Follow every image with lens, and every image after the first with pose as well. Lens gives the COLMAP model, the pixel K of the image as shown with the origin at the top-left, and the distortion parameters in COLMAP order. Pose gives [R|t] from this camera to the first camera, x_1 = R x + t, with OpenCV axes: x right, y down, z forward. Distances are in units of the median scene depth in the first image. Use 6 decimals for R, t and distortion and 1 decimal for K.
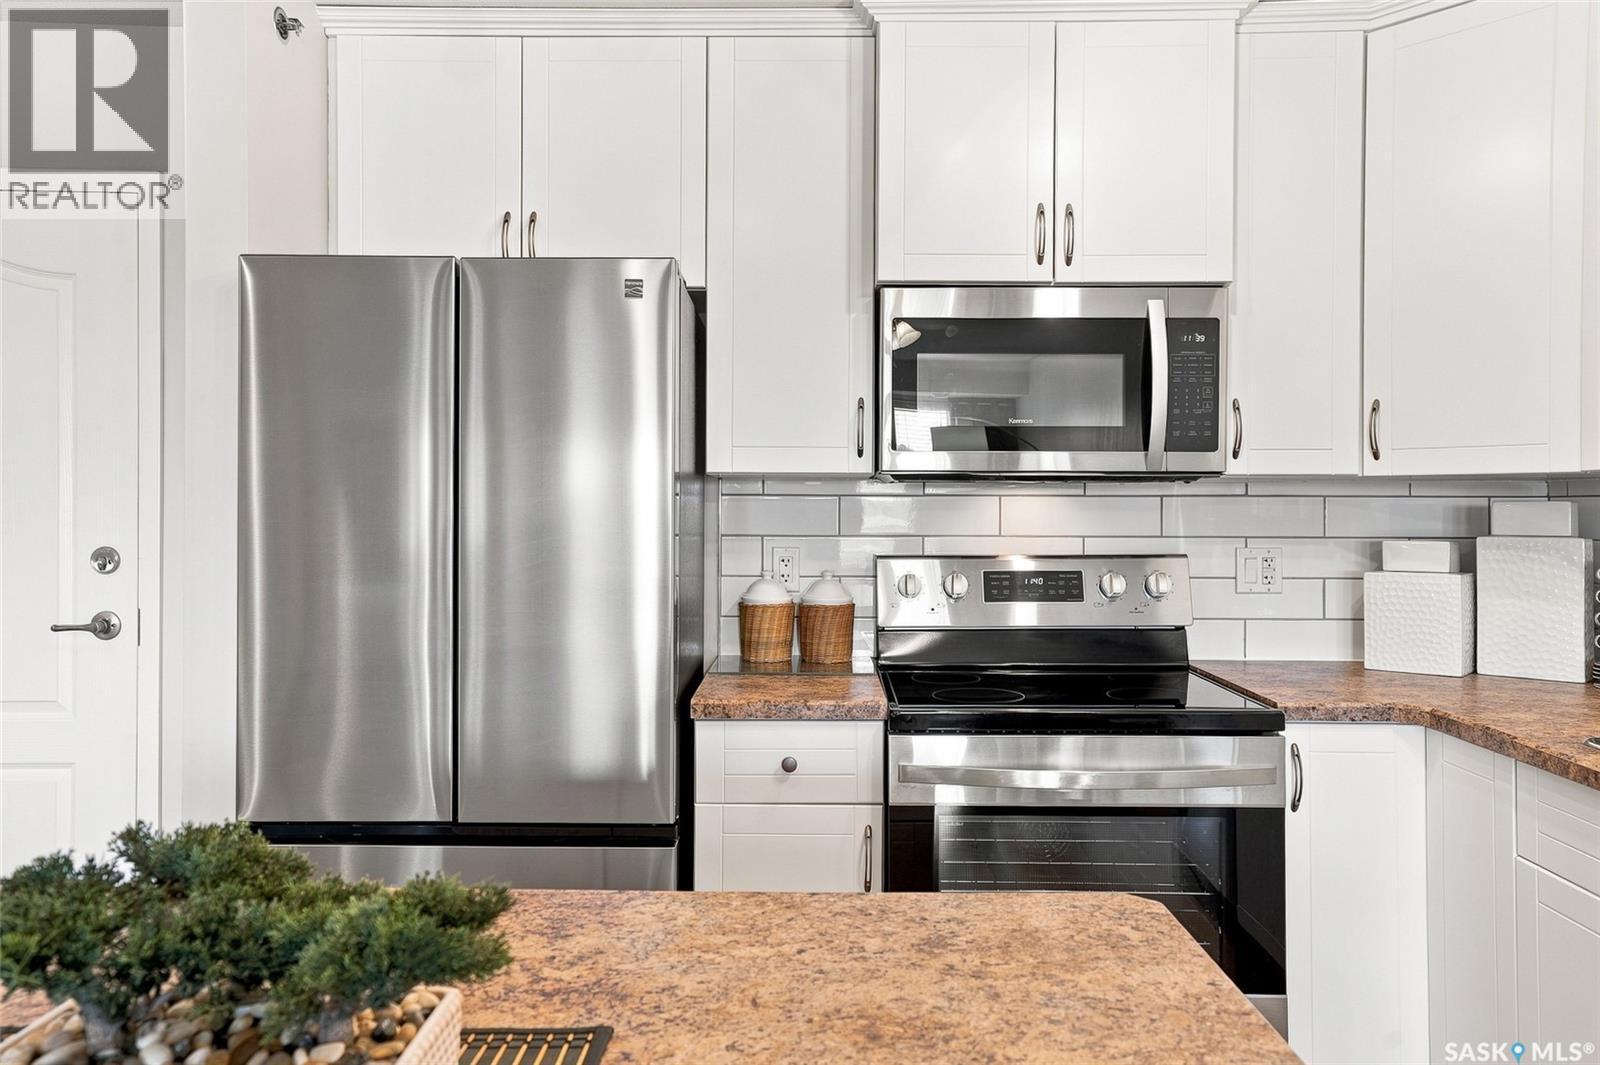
lens RADIAL K [[1152.0, 0, 806.6], [0, 1152.0, 509.3], [0, 0, 1]] dist [-0.004257, -0.001557]
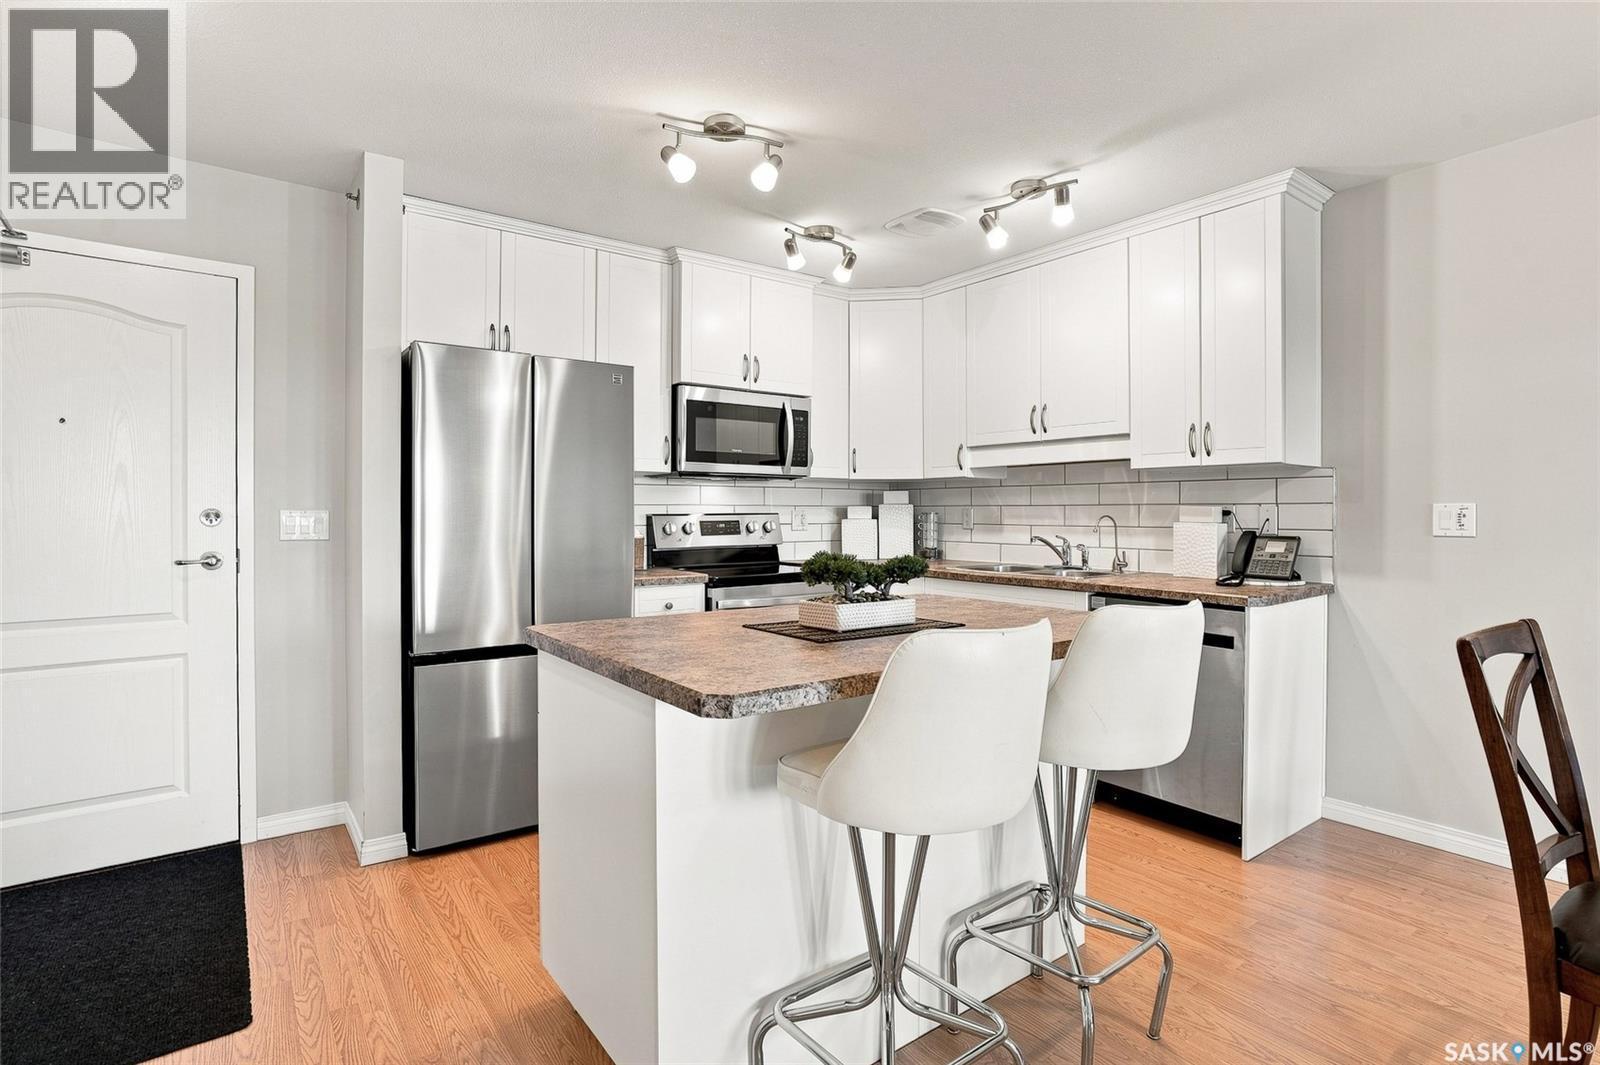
lens RADIAL K [[789.0, 0, 791.4], [0, 789.0, 522.7], [0, 0, 1]] dist [-0.057821, 0.028501]
pose [[0.800139, -0.009896, 0.599733, -0.607463], [0.005019, 0.999939, 0.009804, 0.045593], [-0.599794, -0.004835, 0.800140, -0.266387]]
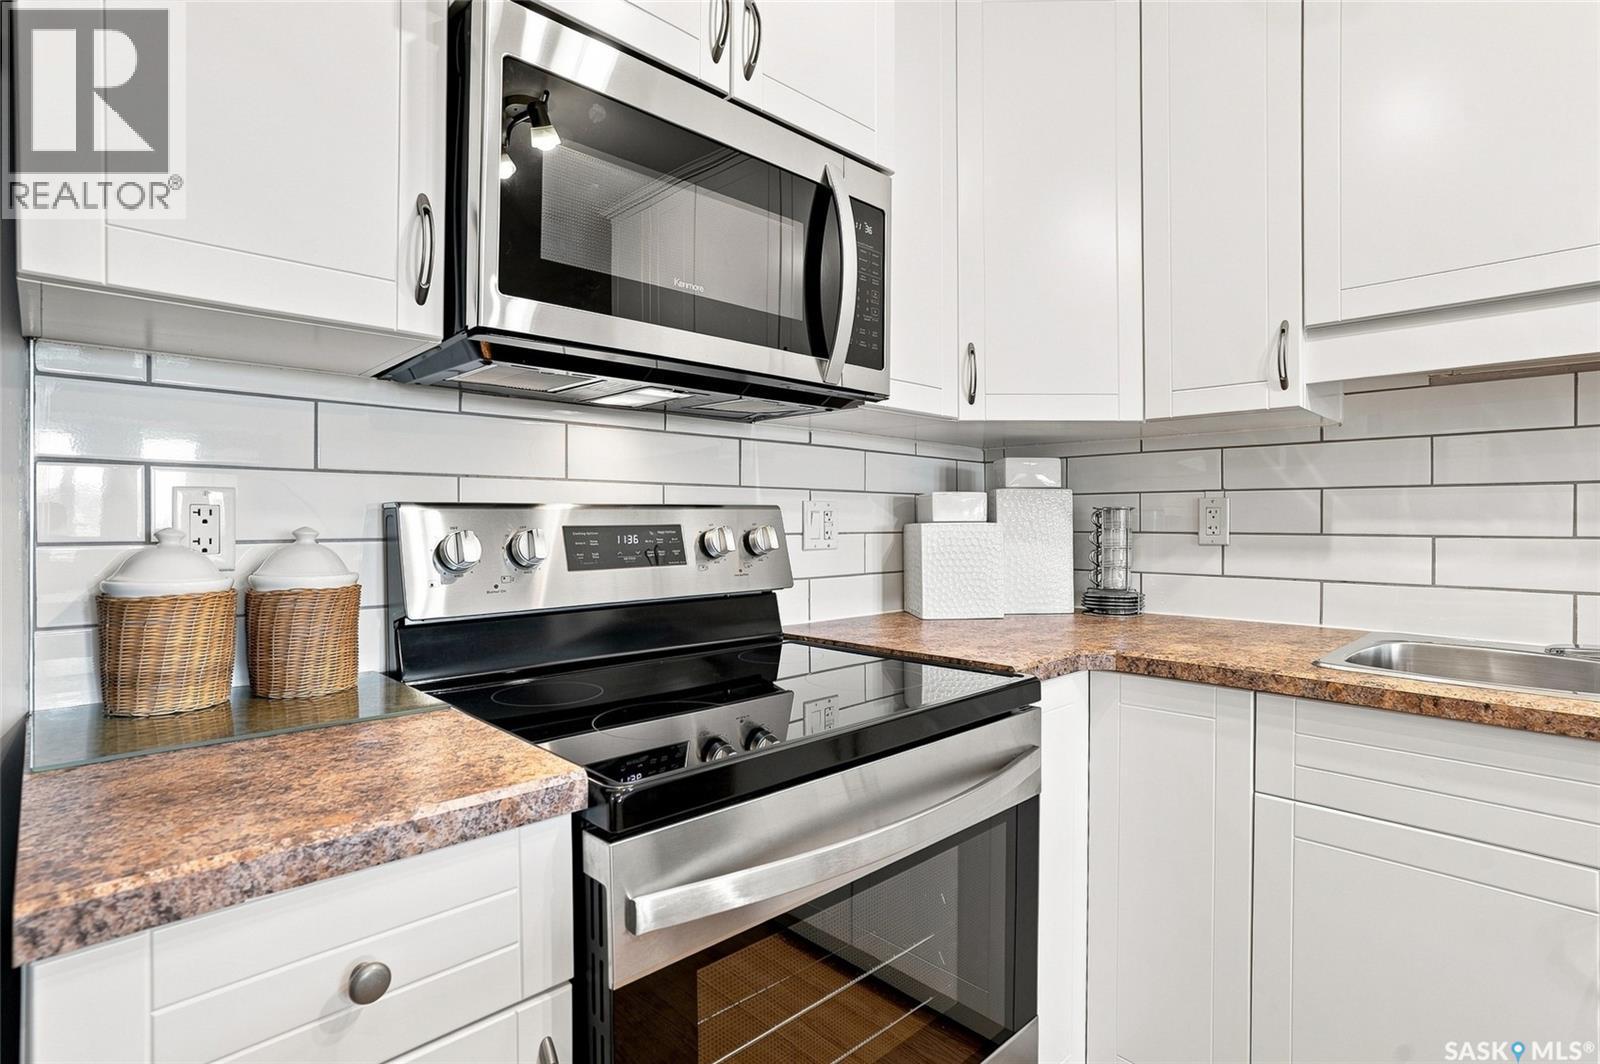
lens RADIAL K [[789.0, 0, 791.4], [0, 789.0, 522.2], [0, 0, 1]] dist [-0.057821, 0.028501]
pose [[0.711149, -0.003075, 0.703034, -0.082222], [0.005106, 0.999987, -0.000791, 0.055234], [-0.703022, 0.004152, 0.711156, 0.604685]]
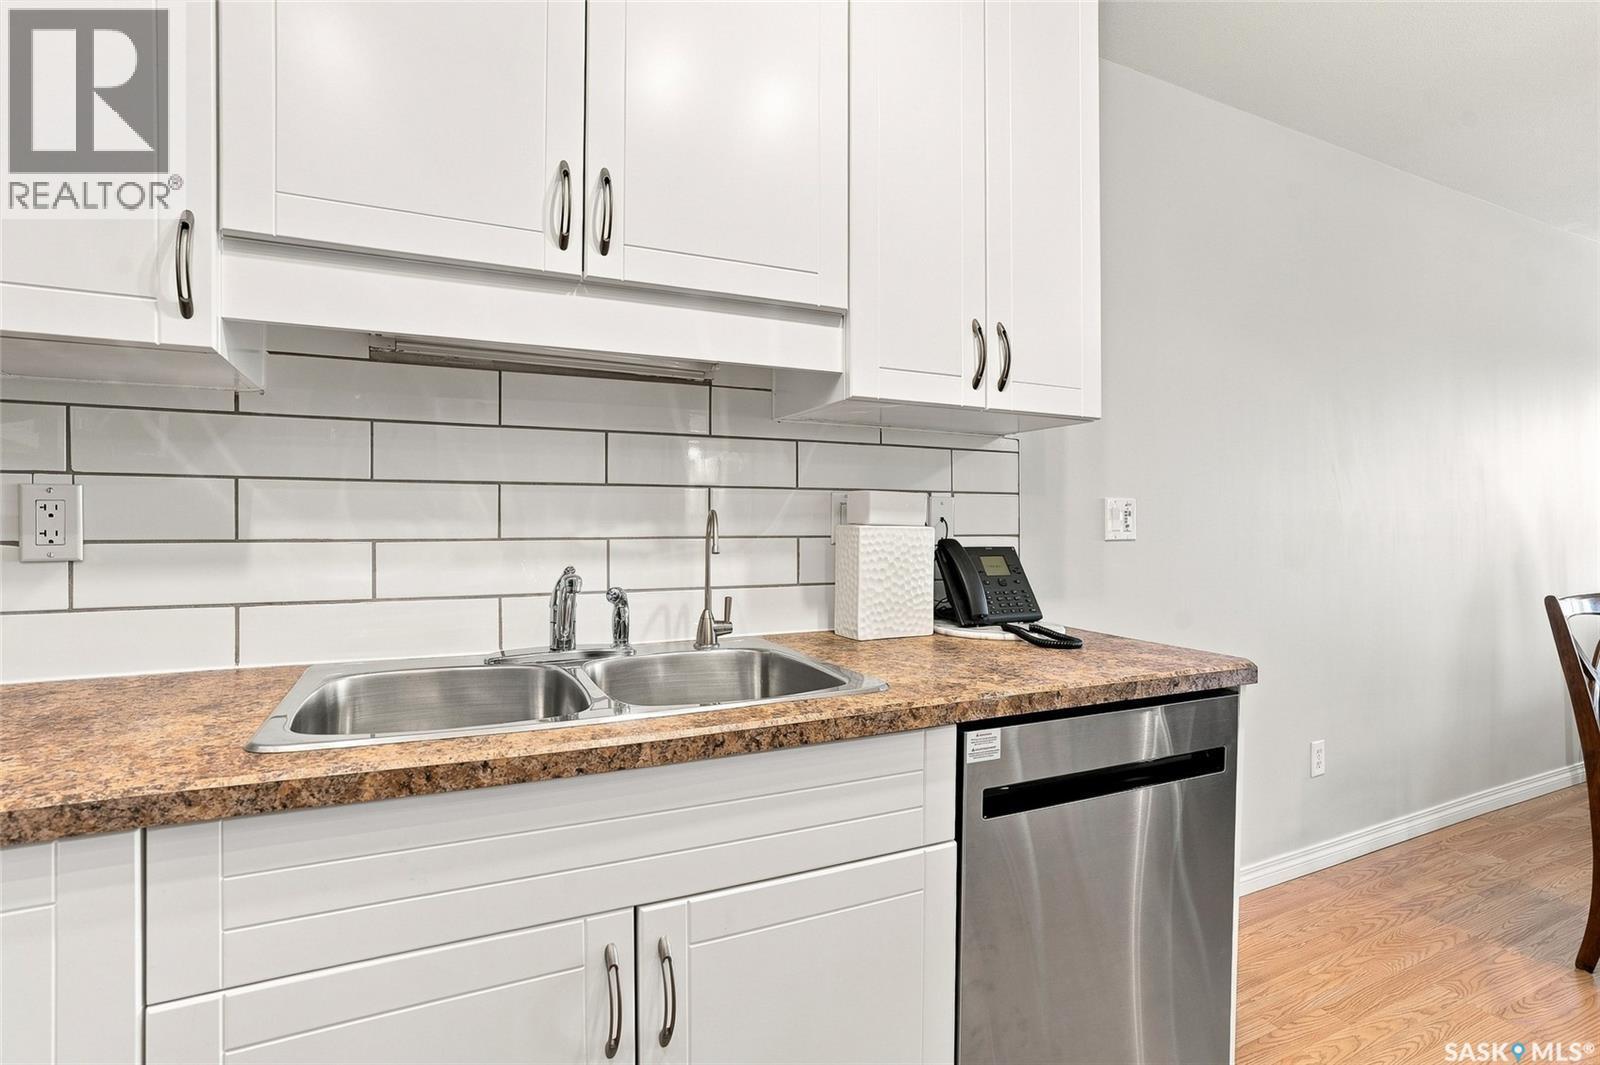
lens RADIAL K [[789.7, 0, 802.0], [0, 789.7, 530.0], [0, 0, 1]] dist [-0.054202, 0.031696]
pose [[-0.454641, -0.011979, 0.890594, 0.114273], [0.002300, 0.999890, 0.014623, 0.054509], [-0.890672, 0.008696, -0.454564, 0.660467]]
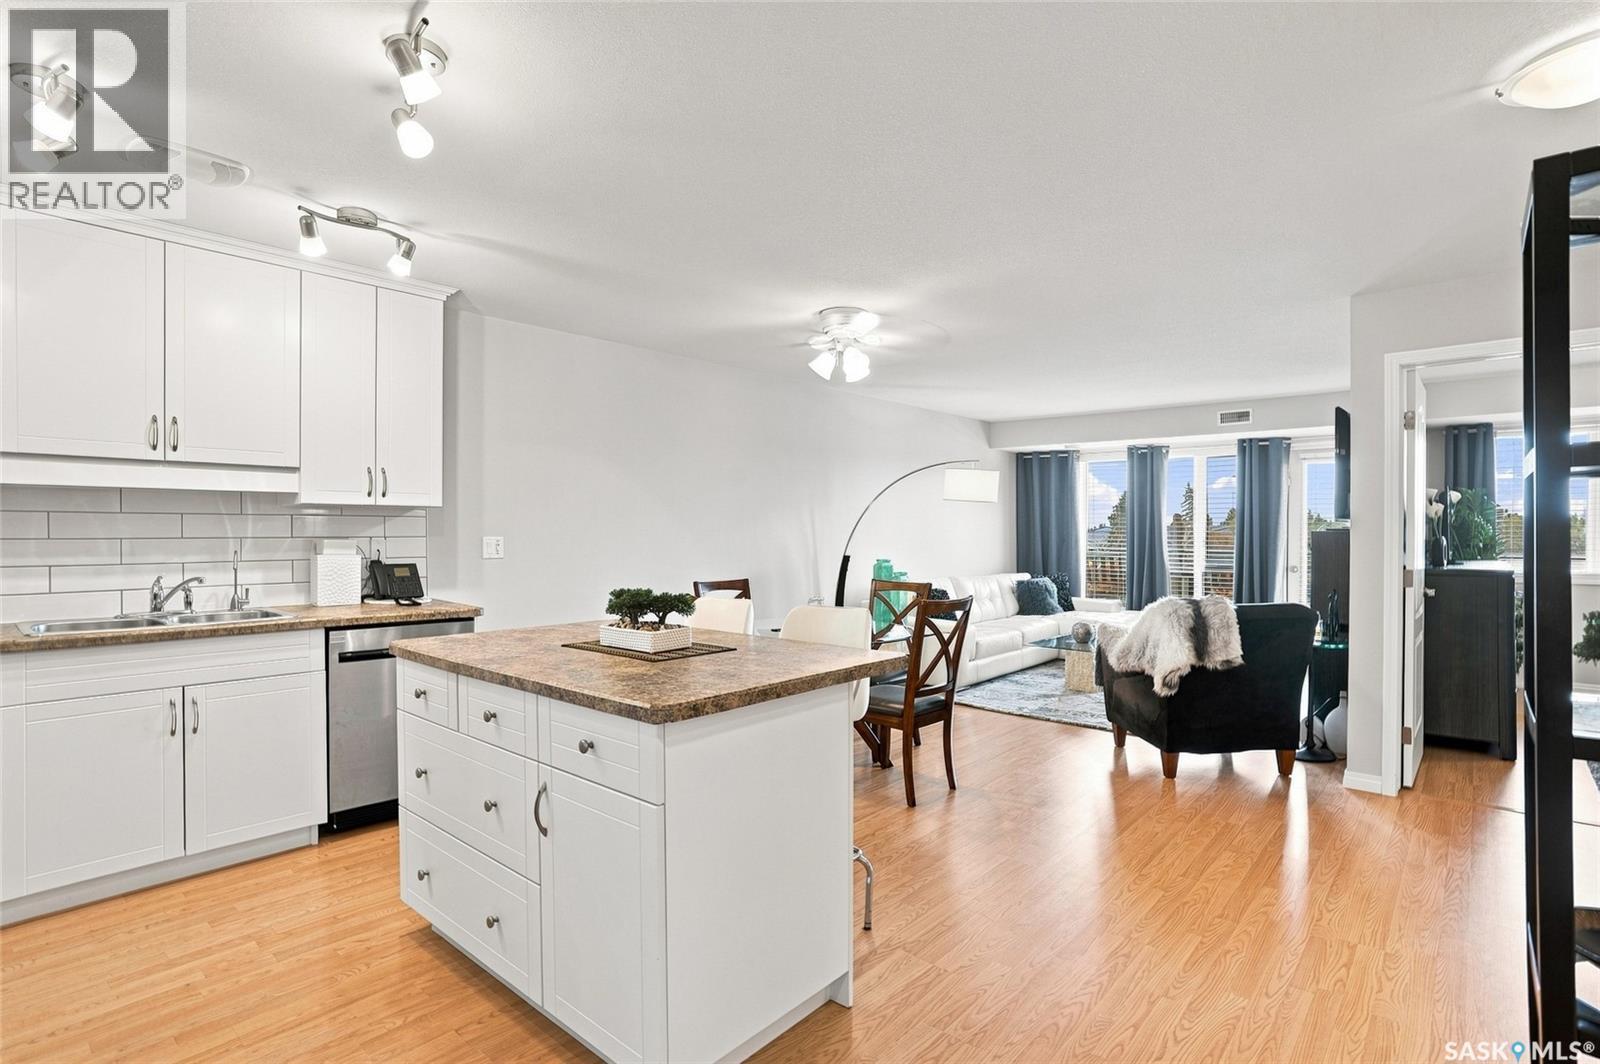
lens RADIAL K [[786.7, 0, 803.8], [0, 786.7, 537.9], [0, 0, 1]] dist [-0.057883, 0.027175]
pose [[-0.759354, -0.010475, 0.650593, -0.829194], [-0.000062, 0.999872, 0.016026, 0.010745], [-0.650678, 0.012129, -0.759257, 0.803506]]
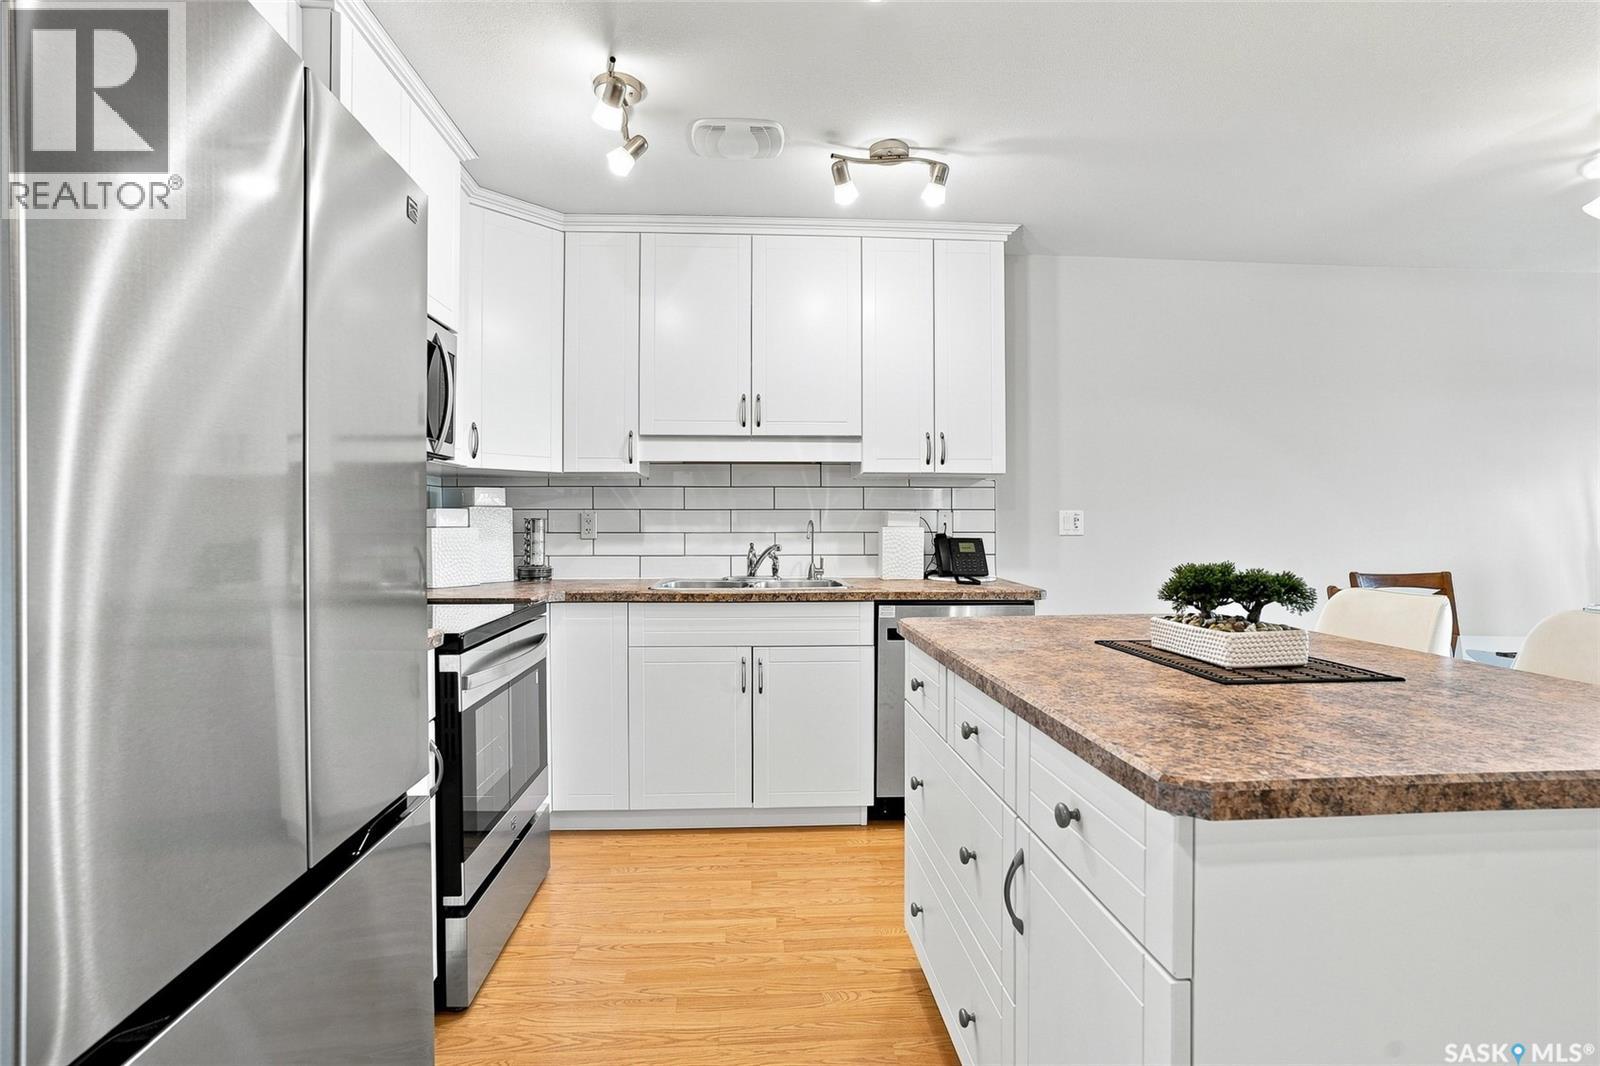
lens RADIAL K [[789.0, 0, 791.4], [0, 789.0, 523.2], [0, 0, 1]] dist [-0.057821, 0.028501]
pose [[-0.074431, -0.001928, 0.997224, -0.643248], [0.006720, 0.999974, 0.002435, 0.049834], [-0.997204, 0.006883, -0.074416, 0.597874]]
